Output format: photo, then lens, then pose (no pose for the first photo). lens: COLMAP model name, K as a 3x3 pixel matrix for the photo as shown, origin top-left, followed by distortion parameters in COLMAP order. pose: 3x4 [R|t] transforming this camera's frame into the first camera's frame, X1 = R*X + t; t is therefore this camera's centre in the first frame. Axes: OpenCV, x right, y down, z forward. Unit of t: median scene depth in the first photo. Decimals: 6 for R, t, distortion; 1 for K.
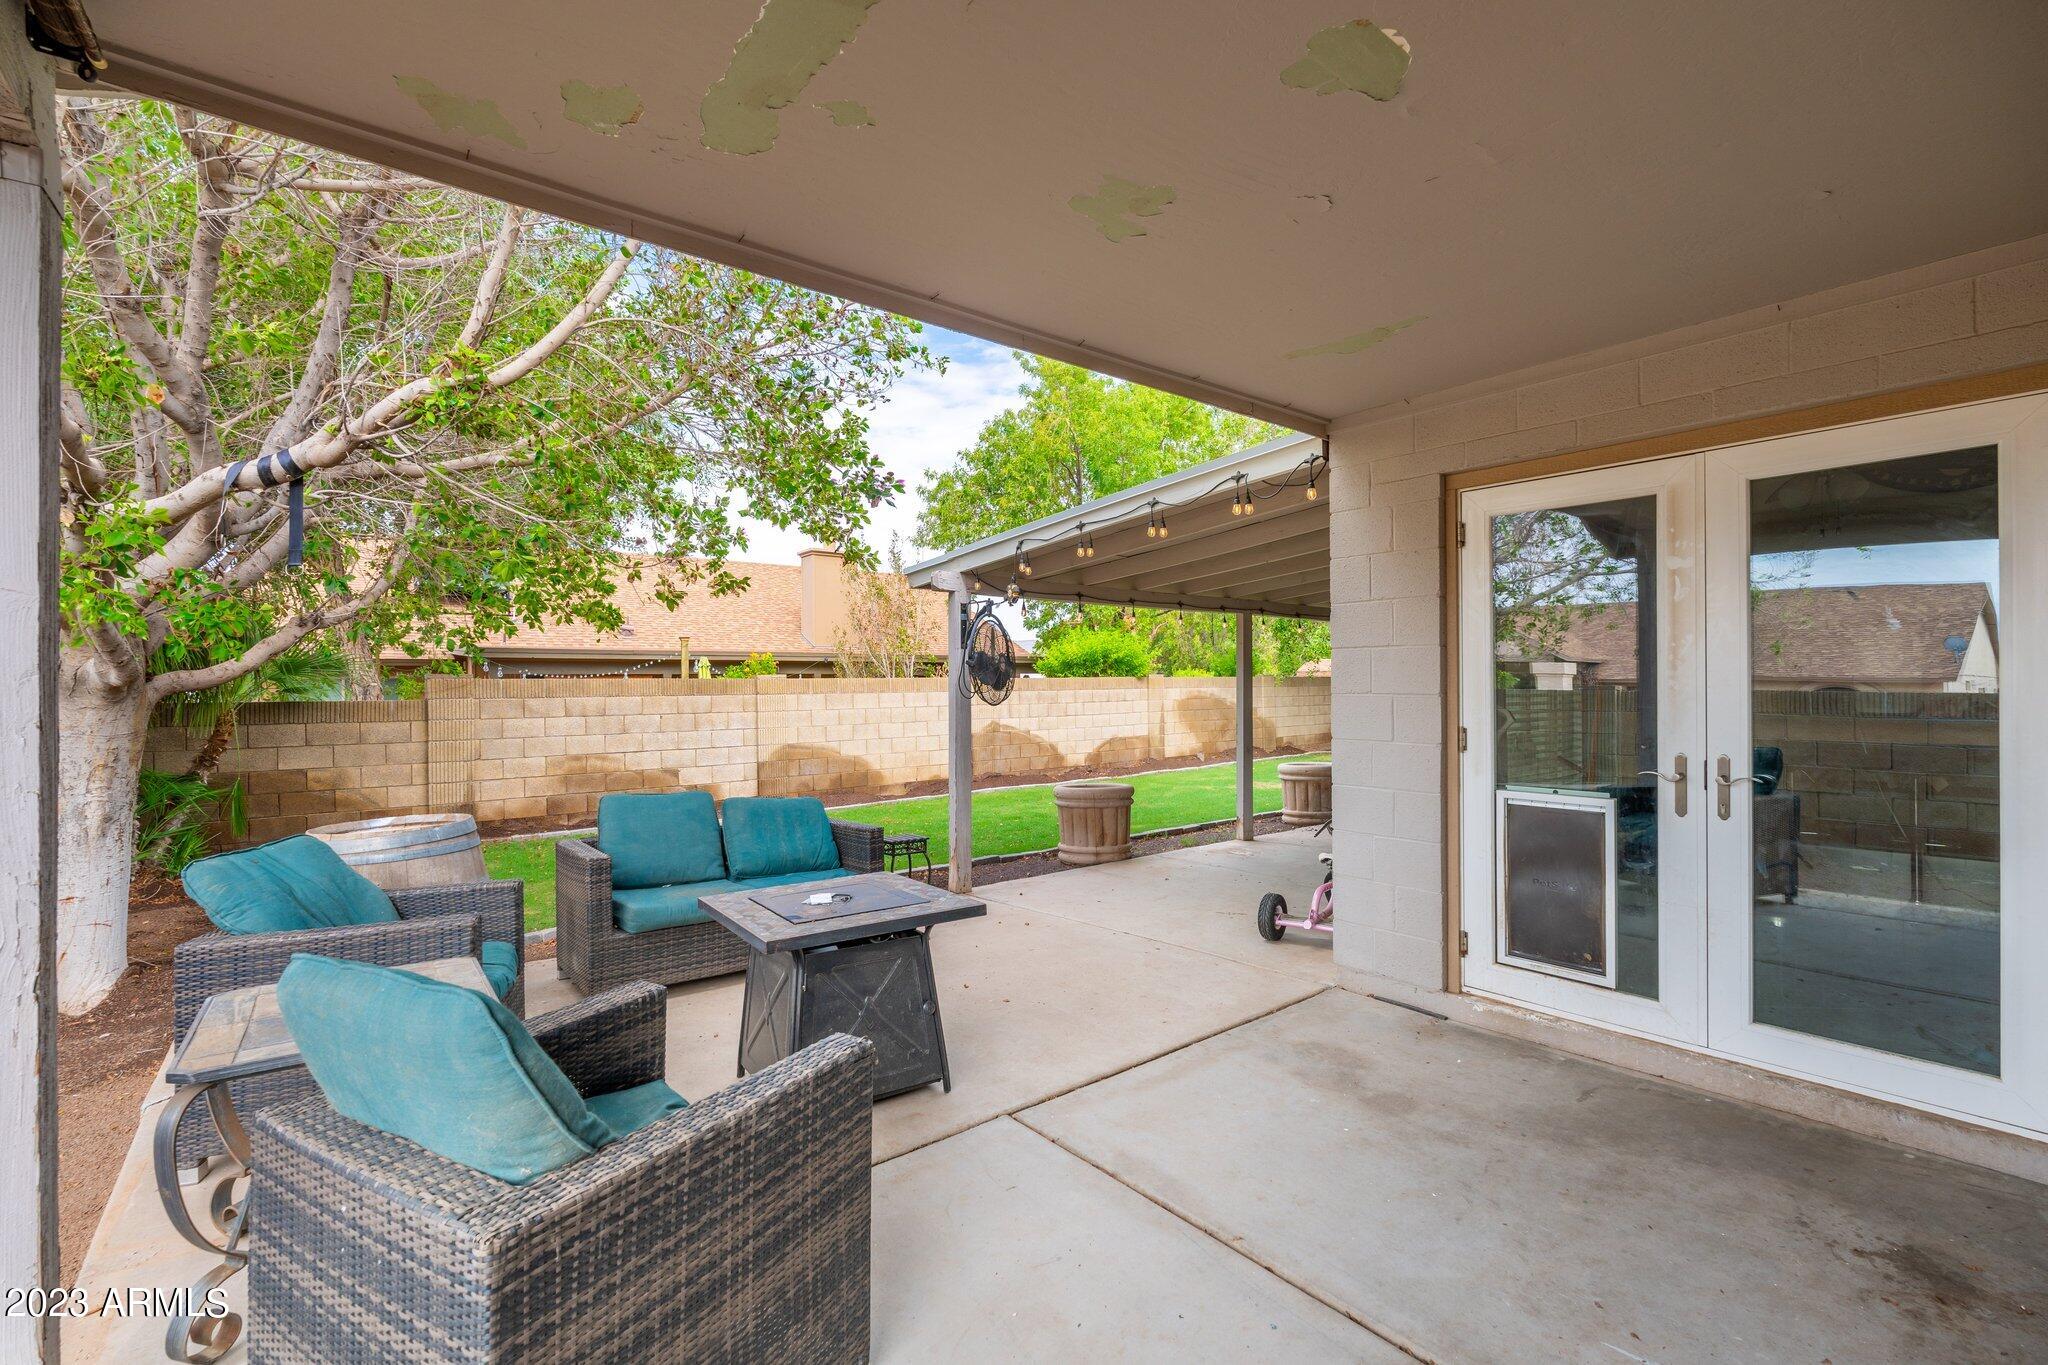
lens RADIAL K [[887.2, 0, 1007.7], [0, 887.2, 688.4], [0, 0, 1]] dist [-0.001353, -0.000252]
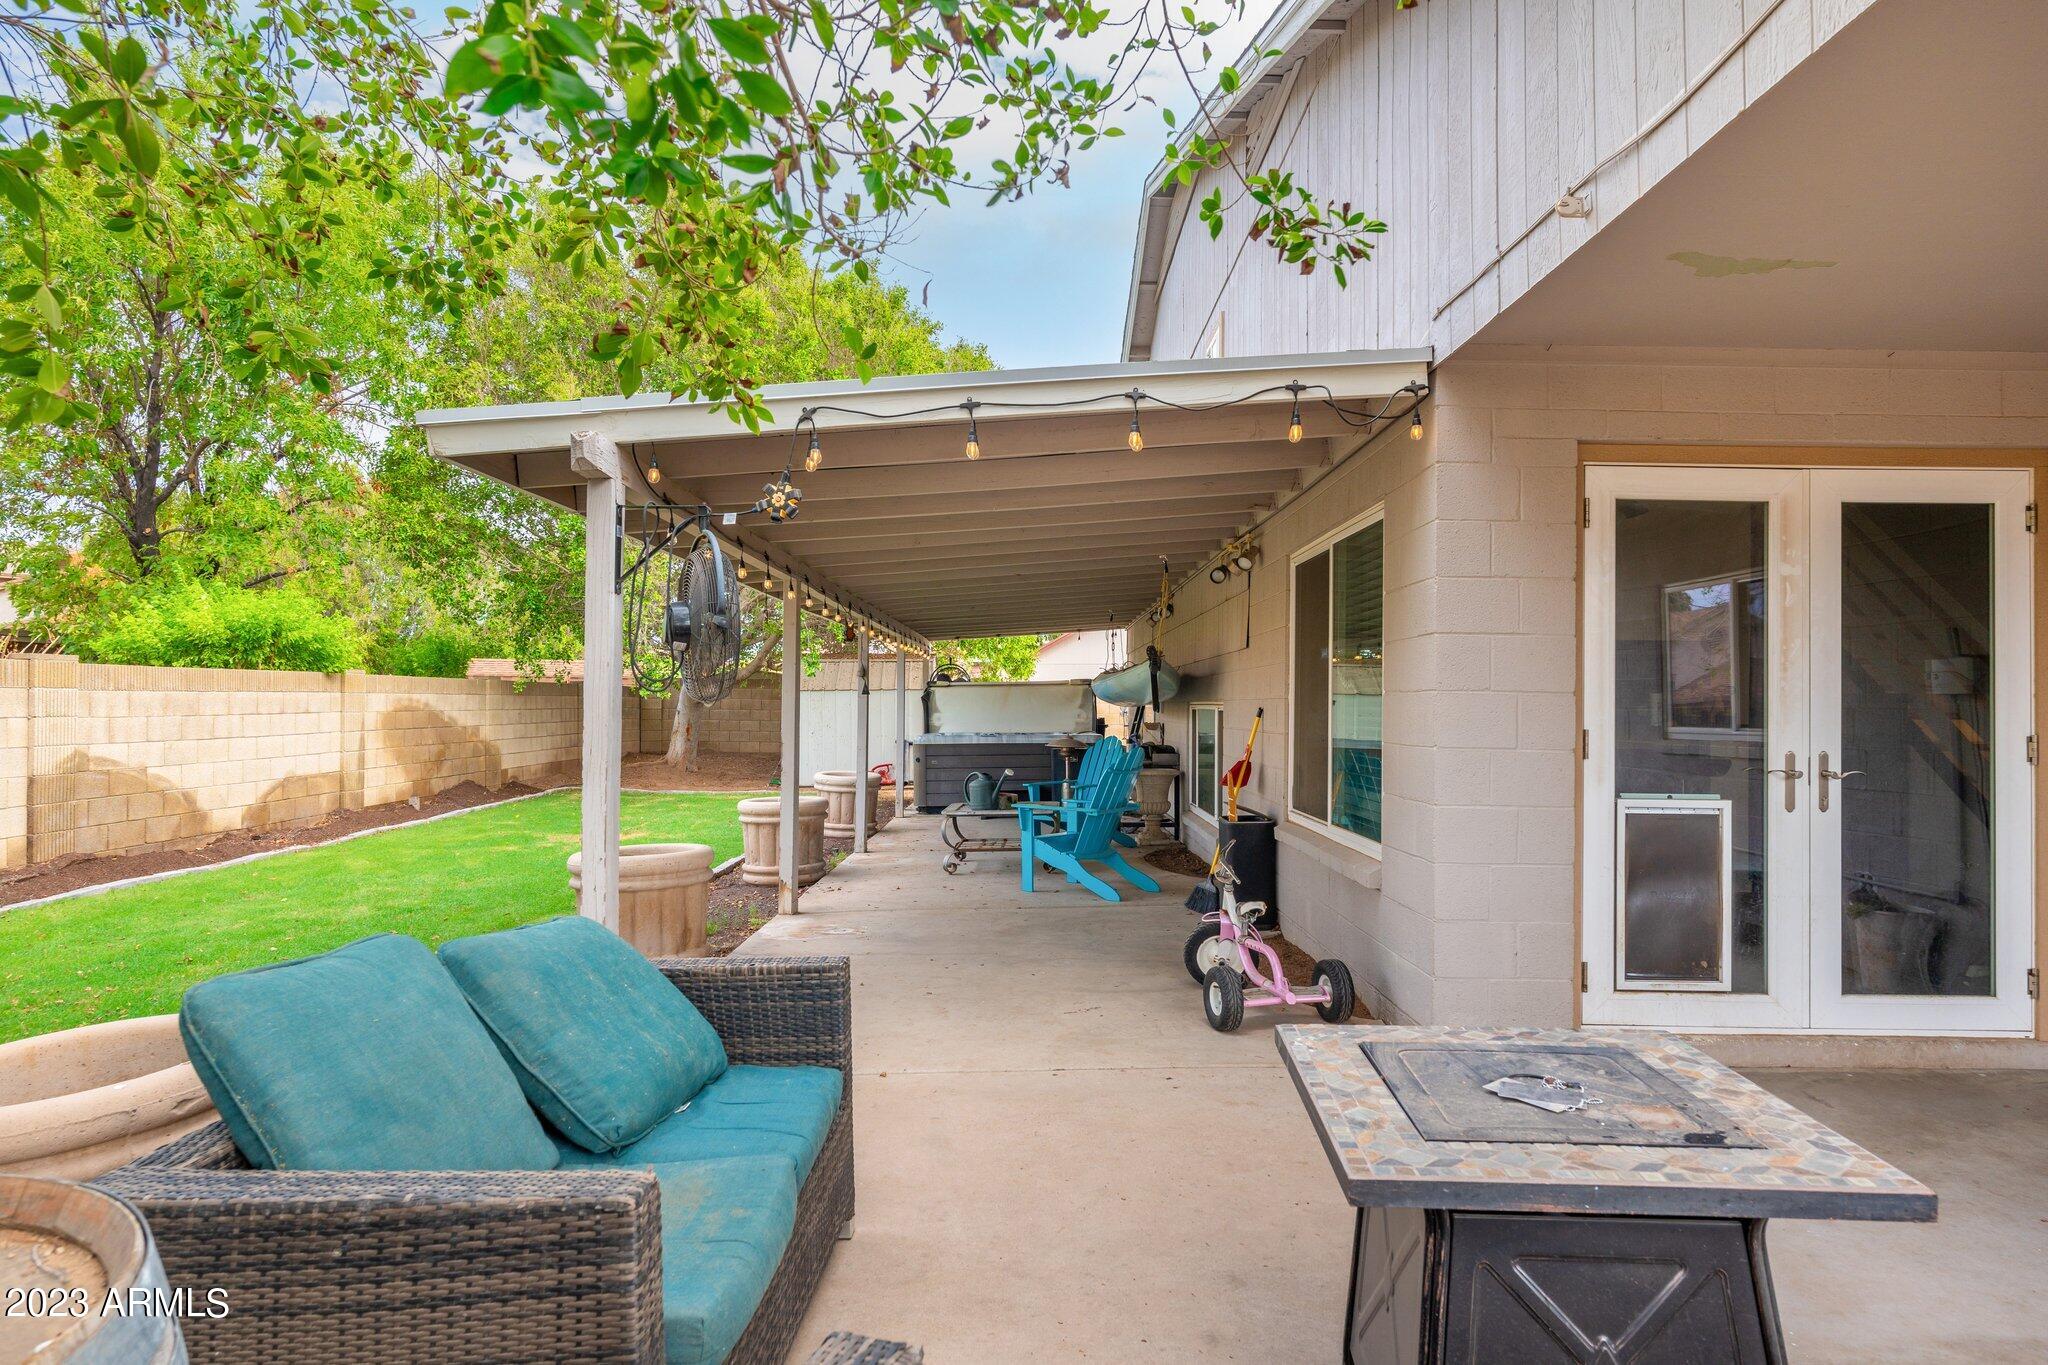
lens RADIAL K [[1157.0, 0, 1030.6], [0, 1157.0, 688.2], [0, 0, 1]] dist [-0.001812, -0.000455]
pose [[0.626975, 0.026951, 0.778573, -0.349886], [-0.014968, 0.999634, -0.022549, 0.017243], [-0.778896, 0.002484, 0.627148, 0.339748]]
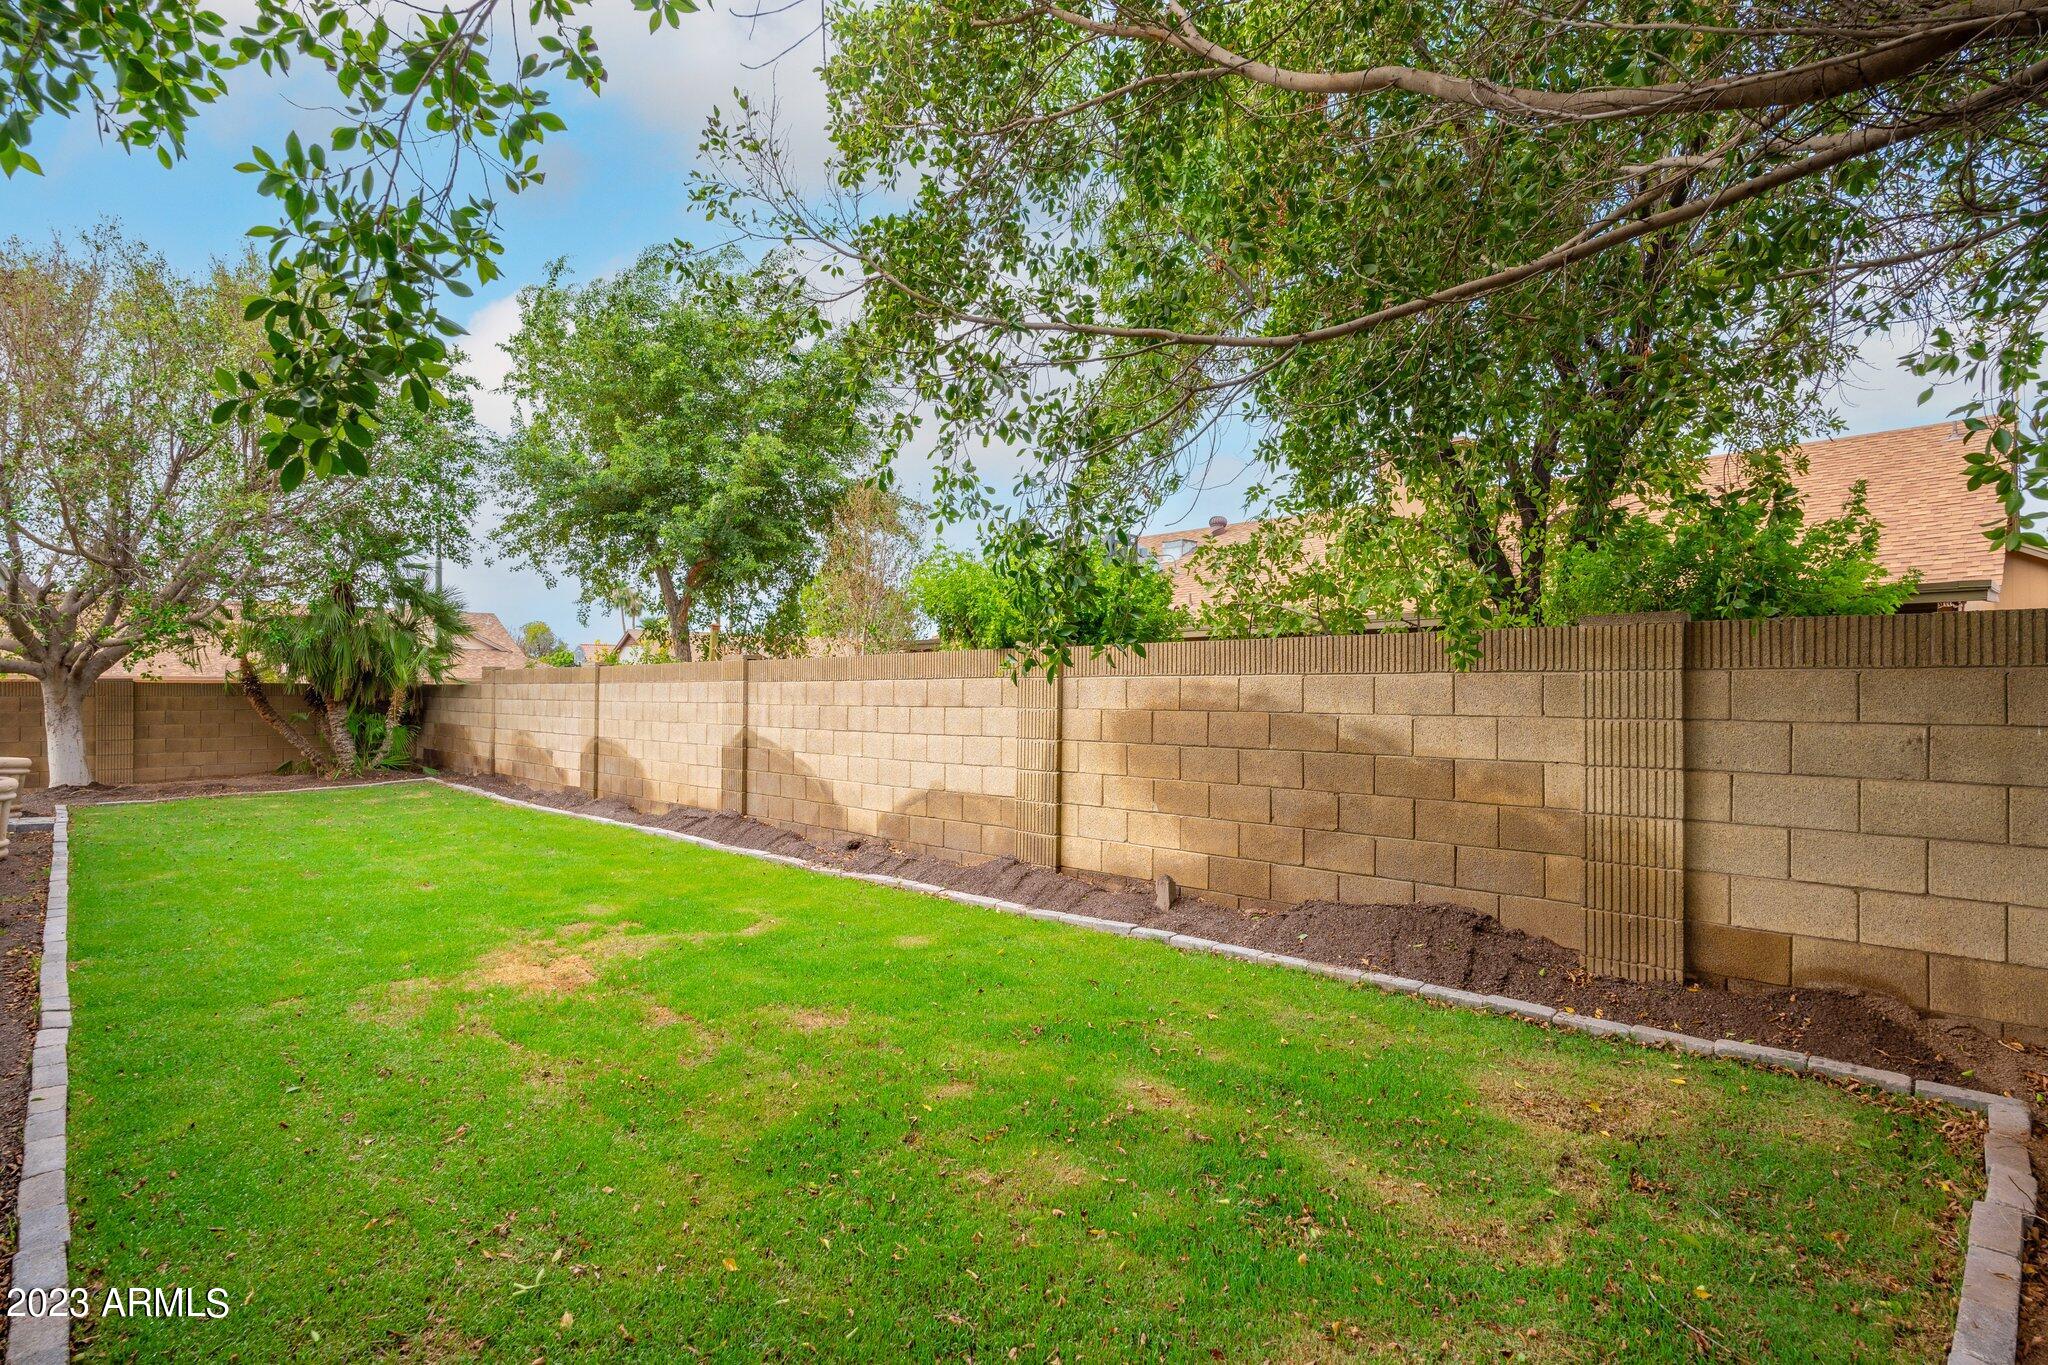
lens RADIAL K [[1013.7, 0, 1020.0], [0, 1013.7, 685.0], [0, 0, 1]] dist [0.000307, 0.000025]
pose [[0.048787, -0.003215, -0.998804, 1.349907], [-0.006123, 0.999975, -0.003518, 0.010617], [0.998790, 0.006287, 0.048766, 2.183678]]
